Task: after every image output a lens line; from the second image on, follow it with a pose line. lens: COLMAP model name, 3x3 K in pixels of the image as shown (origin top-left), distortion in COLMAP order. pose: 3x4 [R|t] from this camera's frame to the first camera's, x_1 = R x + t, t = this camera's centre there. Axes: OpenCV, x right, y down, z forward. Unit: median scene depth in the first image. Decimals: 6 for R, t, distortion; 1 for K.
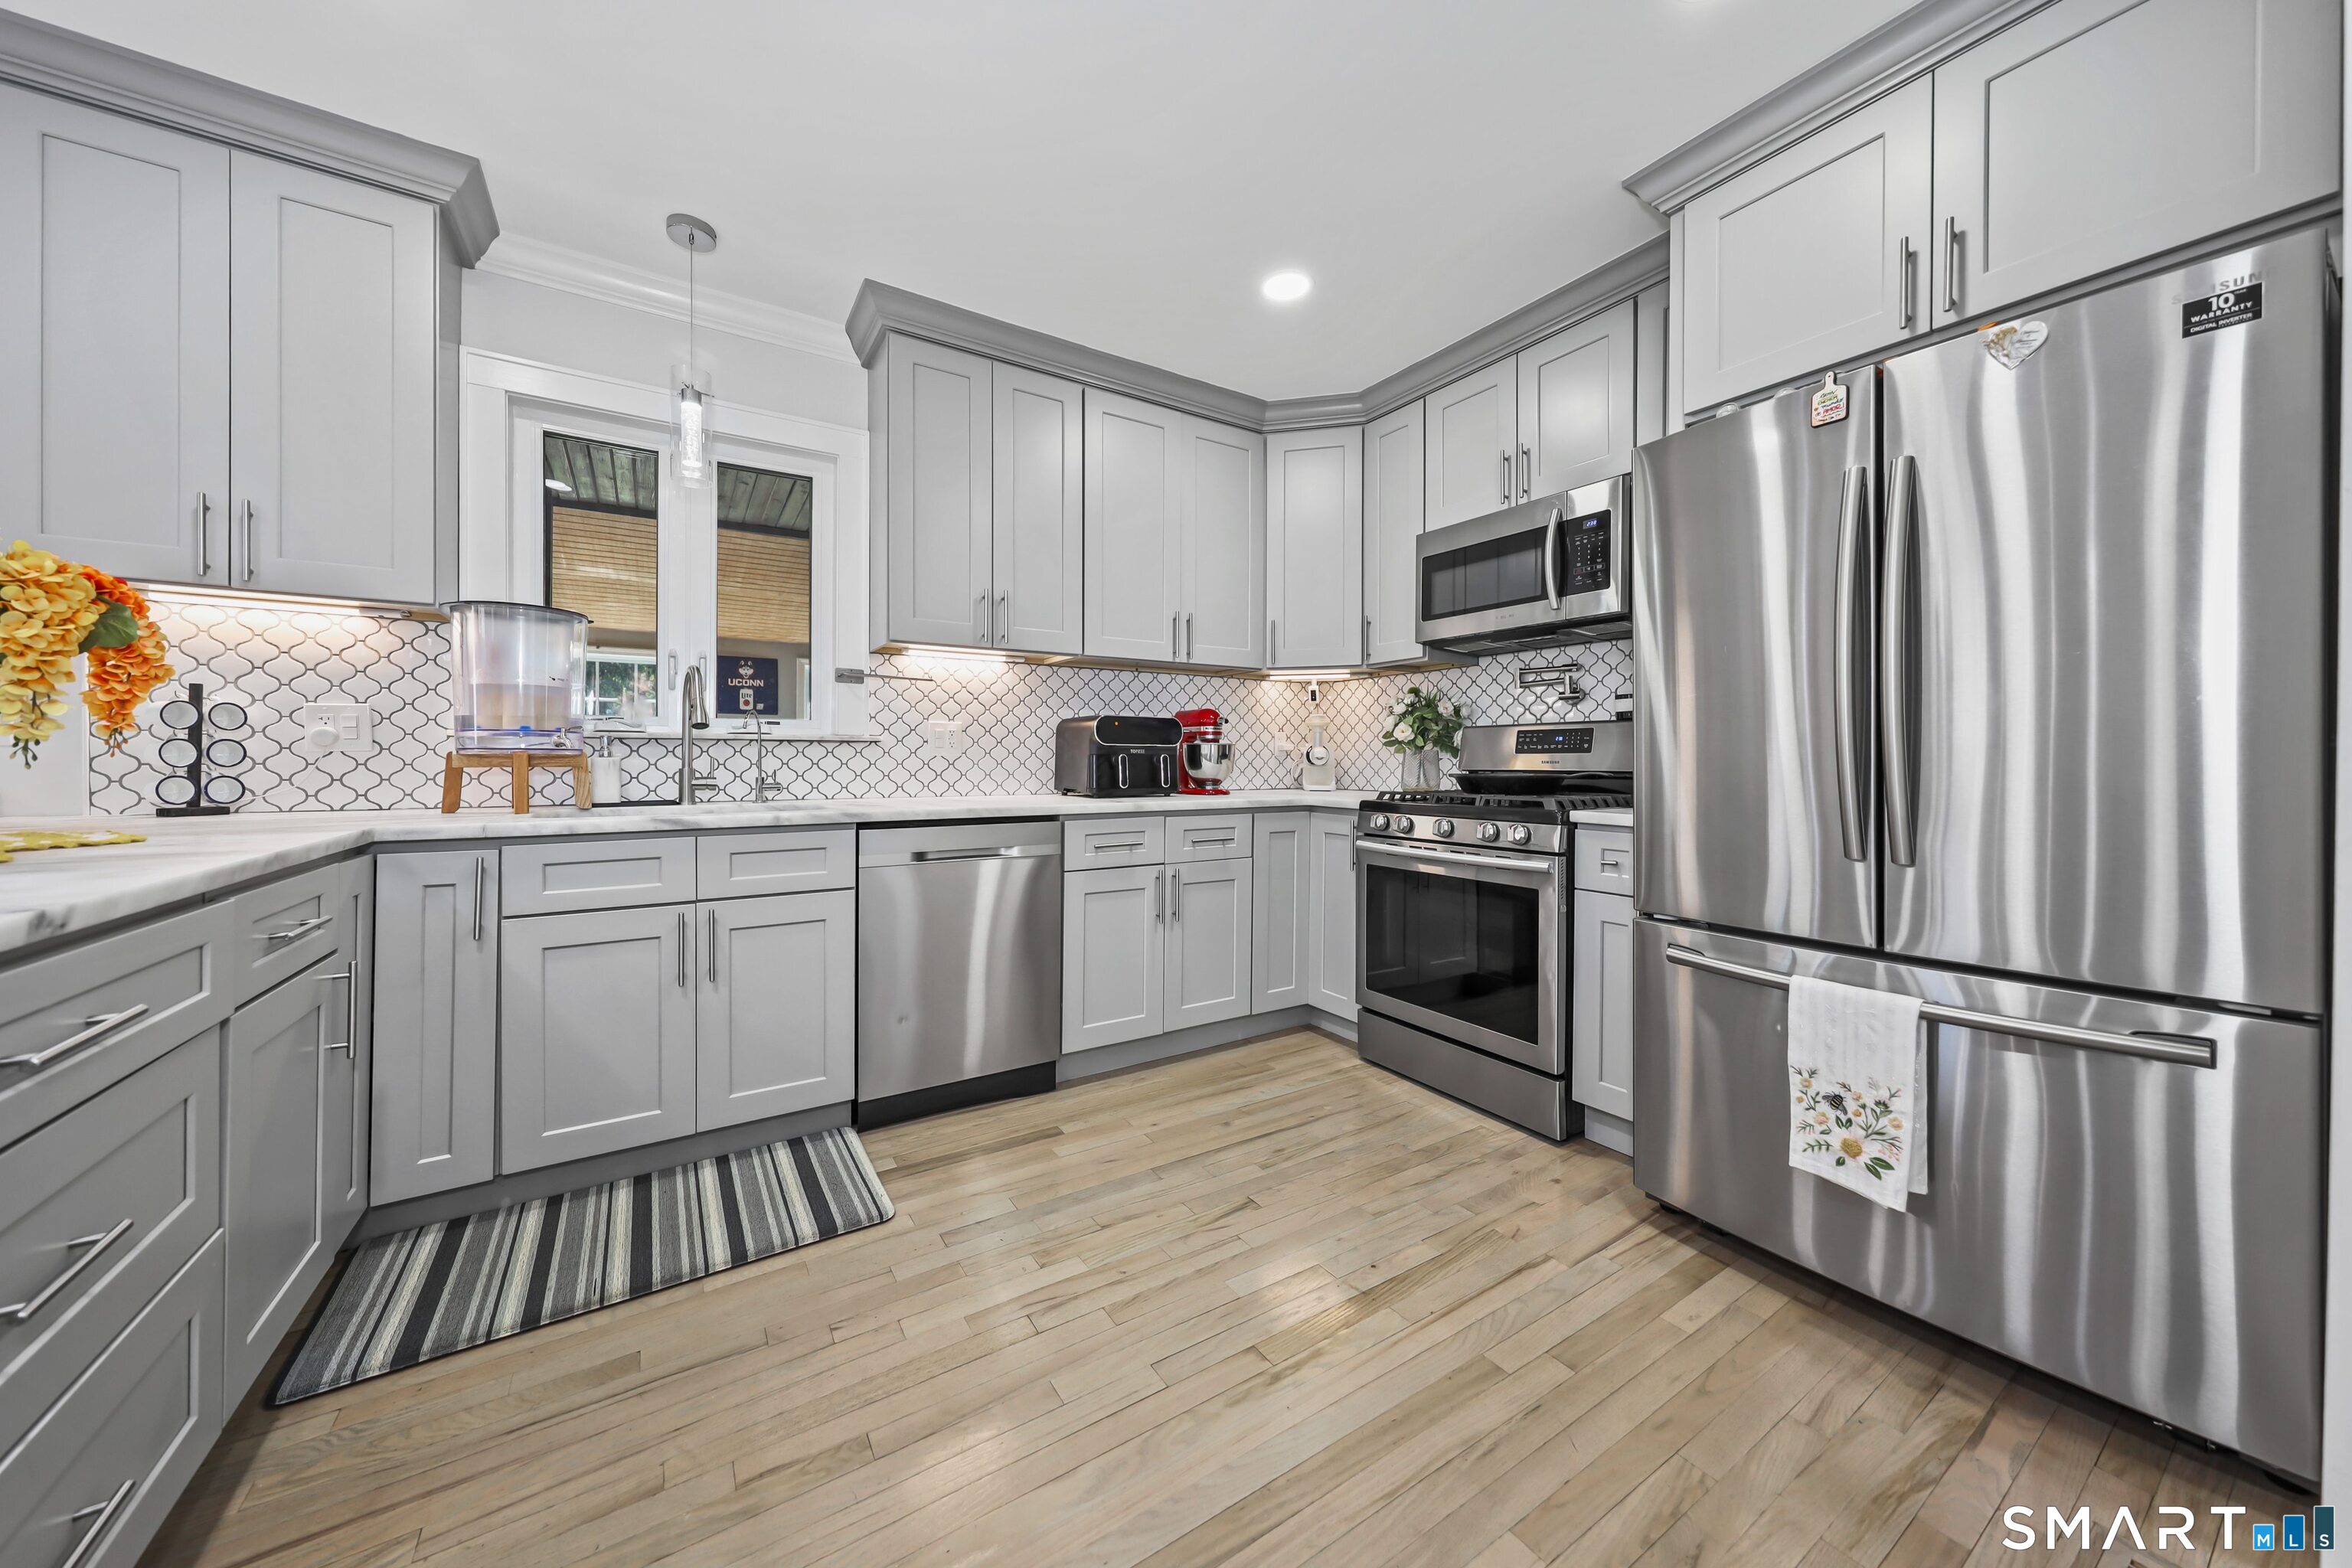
lens RADIAL K [[814.0, 0, 1174.9], [0, 814.0, 765.4], [0, 0, 1]] dist [-0.005647, -0.000806]
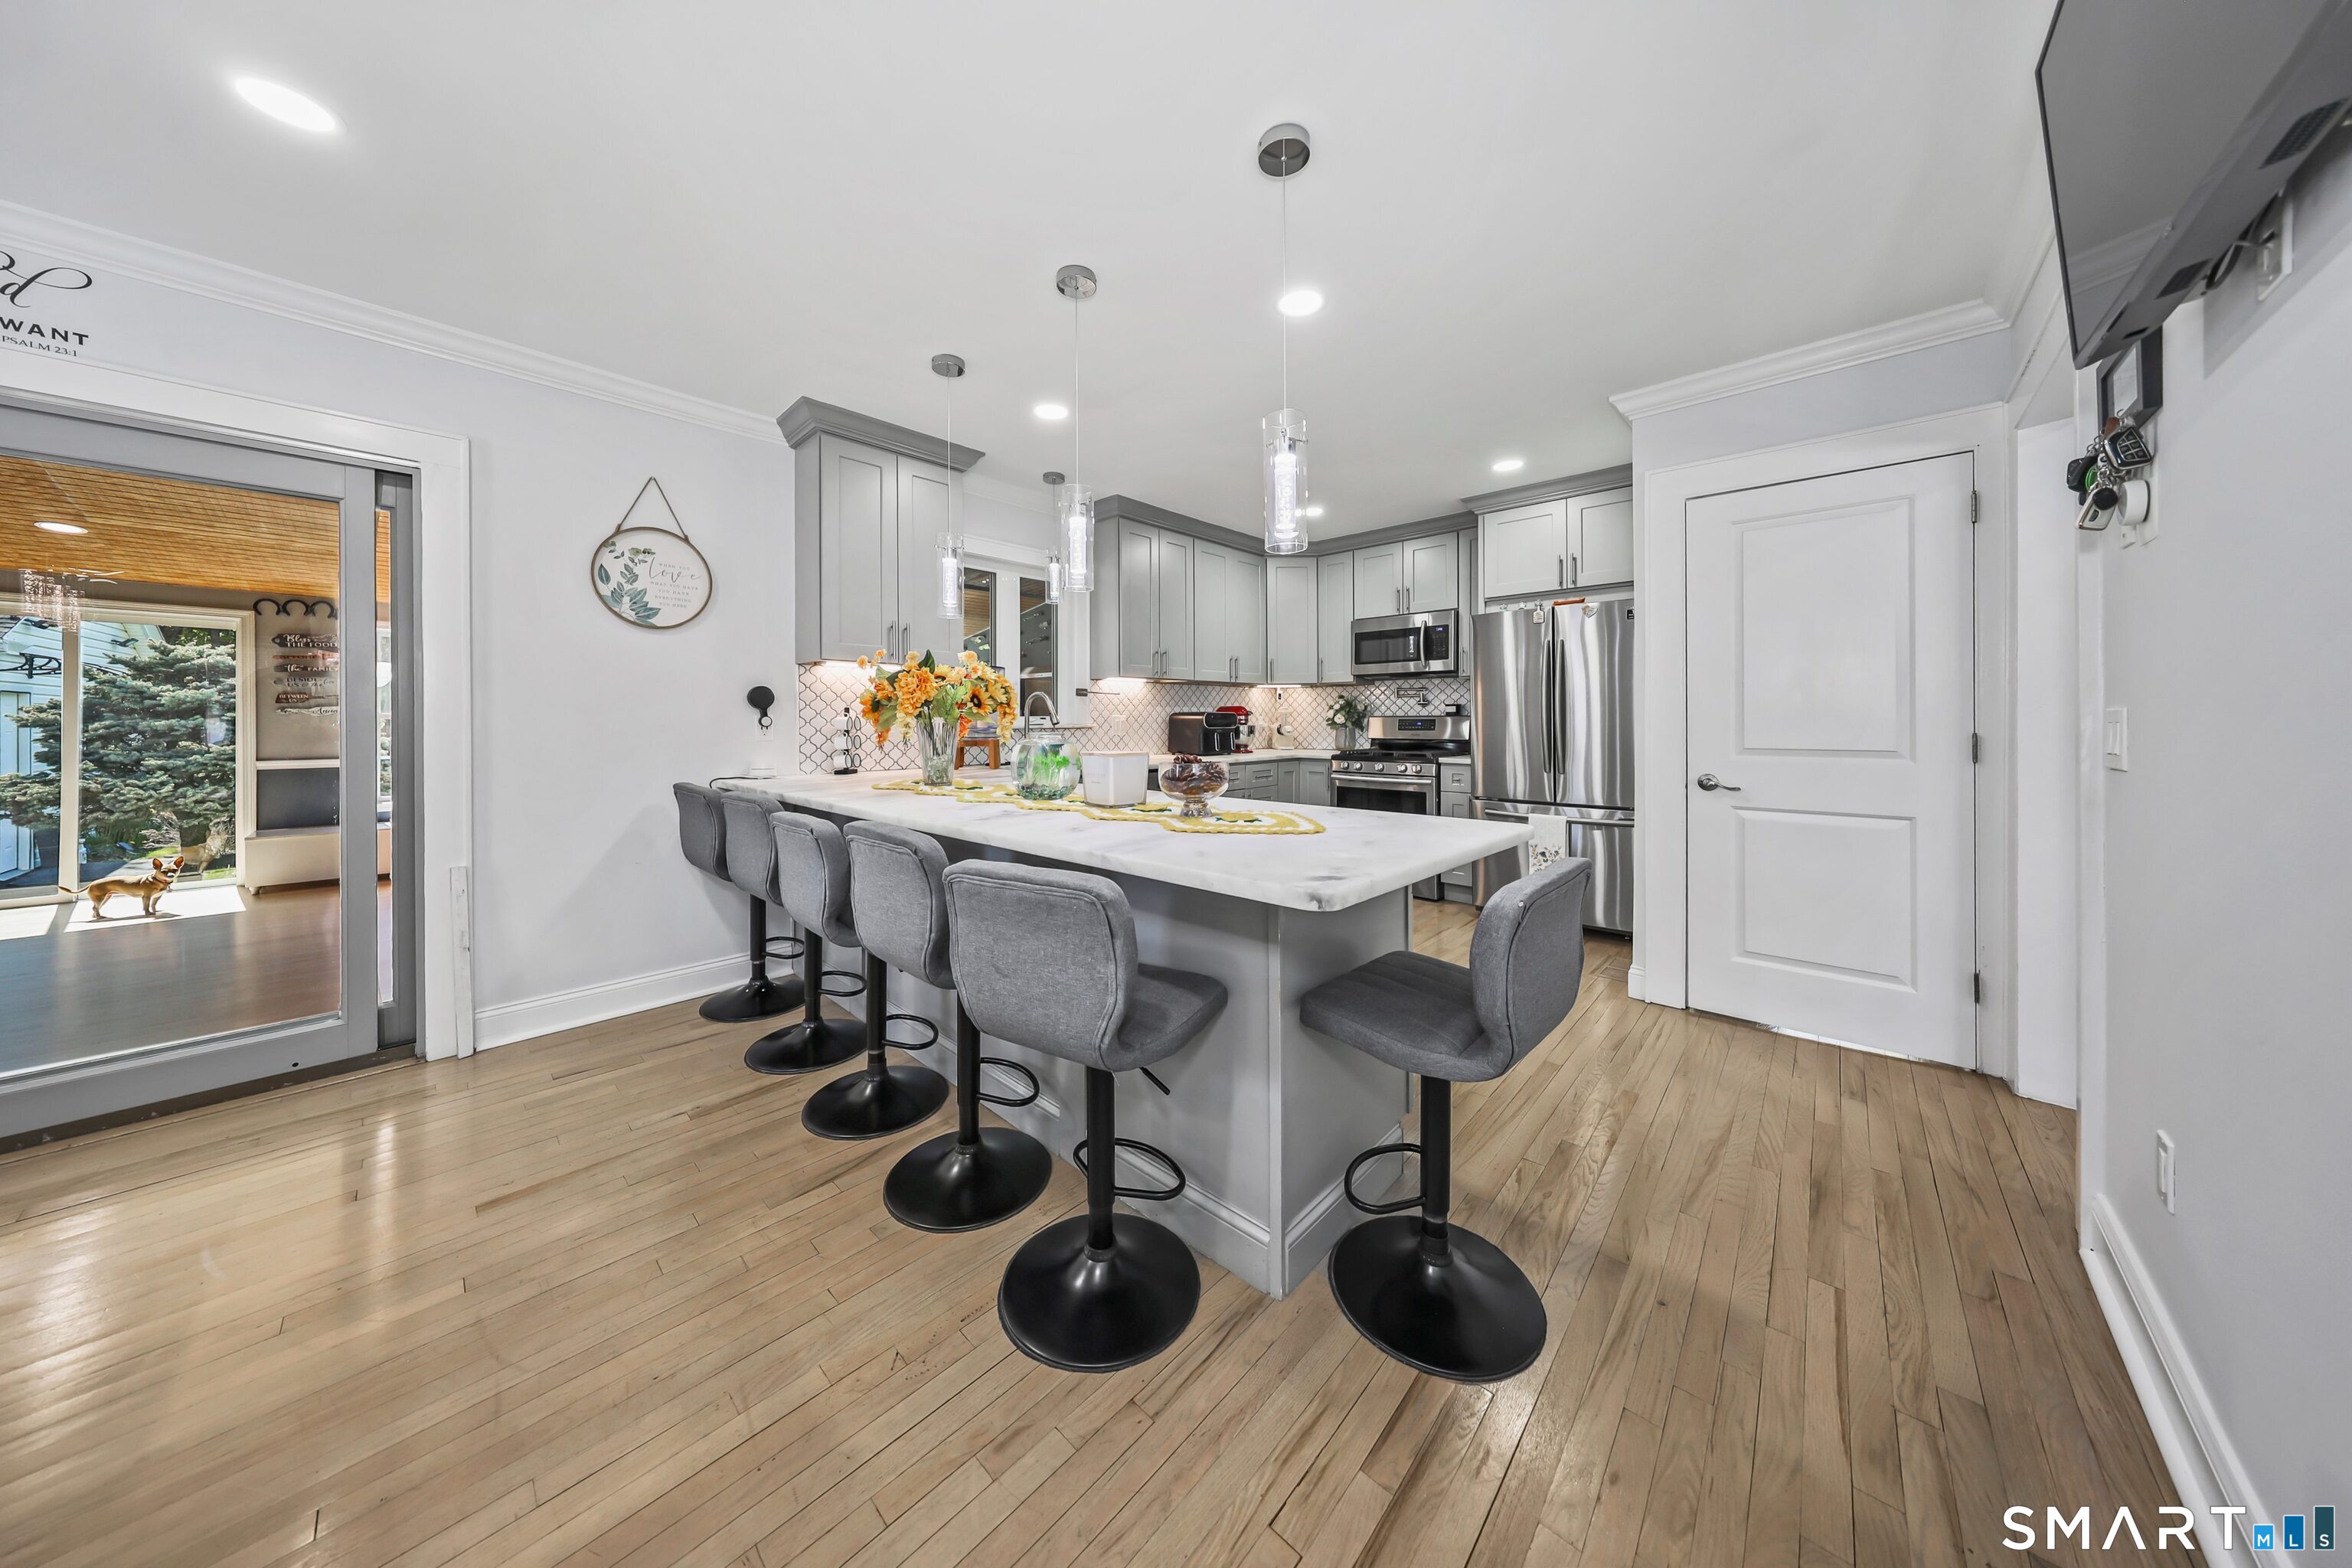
lens RADIAL K [[719.5, 0, 1171.8], [0, 719.5, 711.9], [0, 0, 1]] dist [-0.000159, 0.000009]
pose [[0.967732, -0.003463, 0.251958, -0.661254], [0.007219, 0.999876, -0.013987, -0.044525], [-0.251878, 0.015354, 0.967637, -0.687022]]
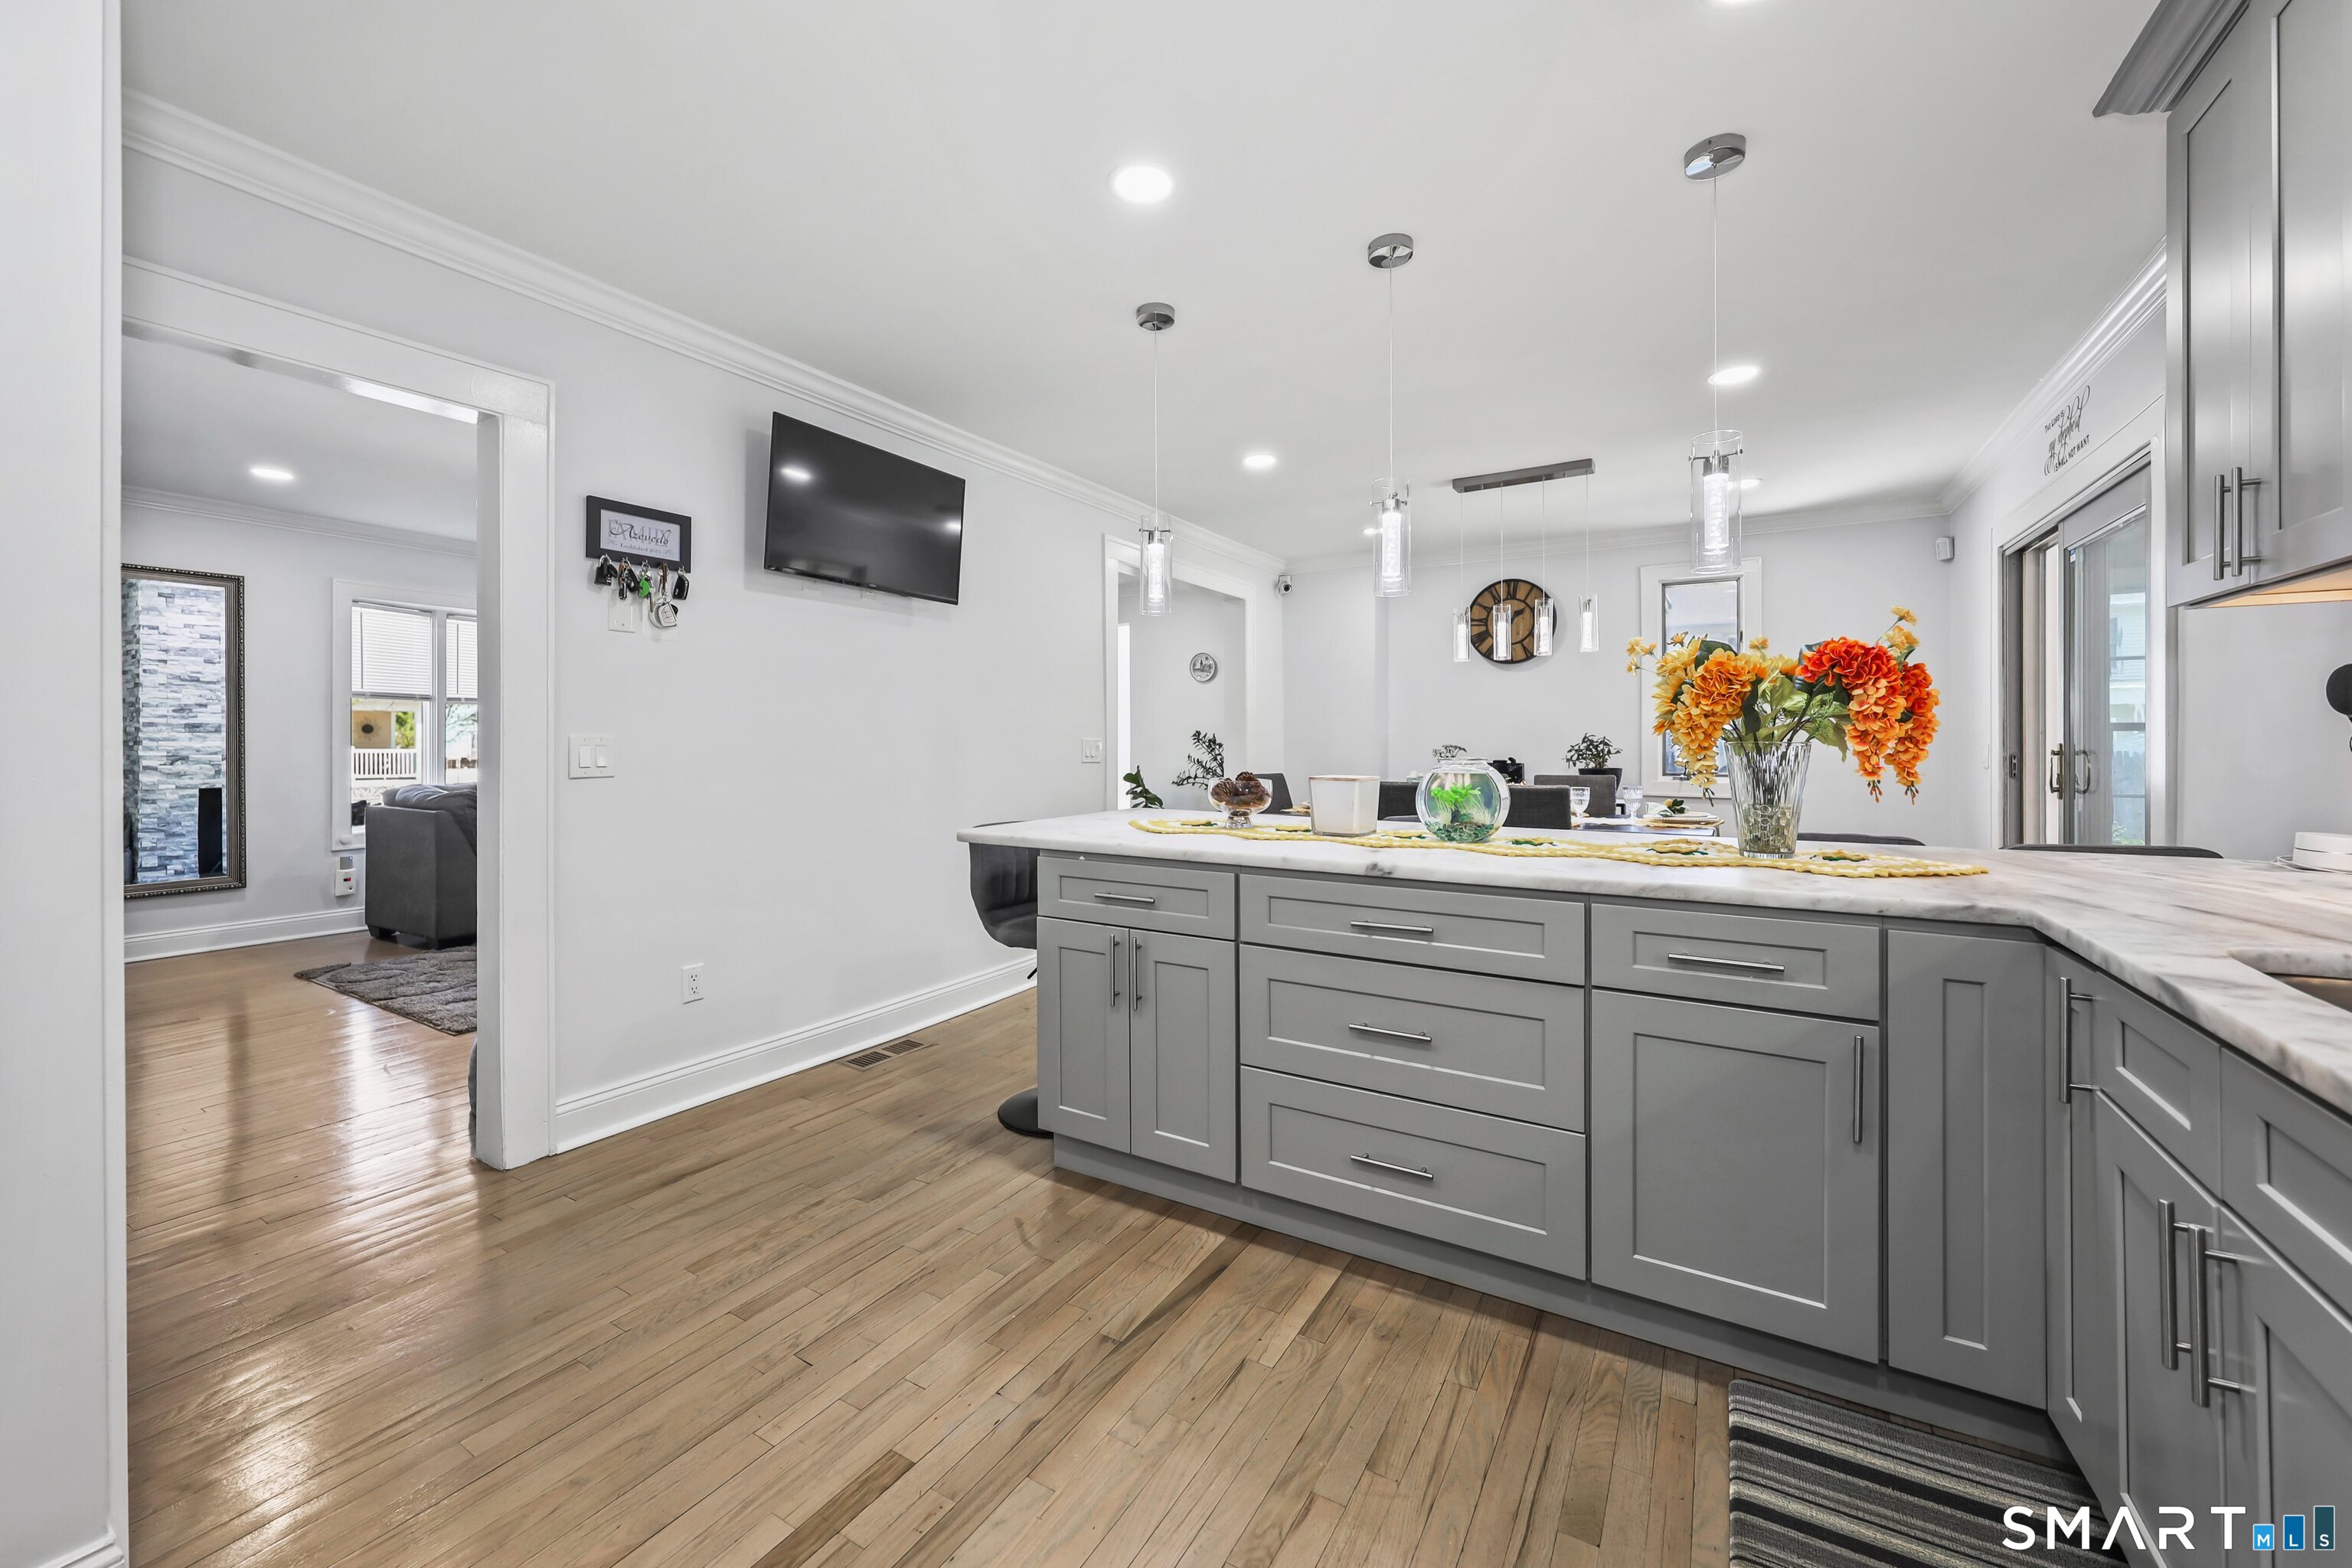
lens RADIAL K [[903.5, 0, 1145.2], [0, 903.5, 747.0], [0, 0, 1]] dist [0.000659, 0.000035]
pose [[-0.909163, -0.004904, -0.416412, 0.076029], [-0.004347, 0.999988, -0.002285, -0.041920], [0.416419, -0.000267, -0.909173, 0.917673]]
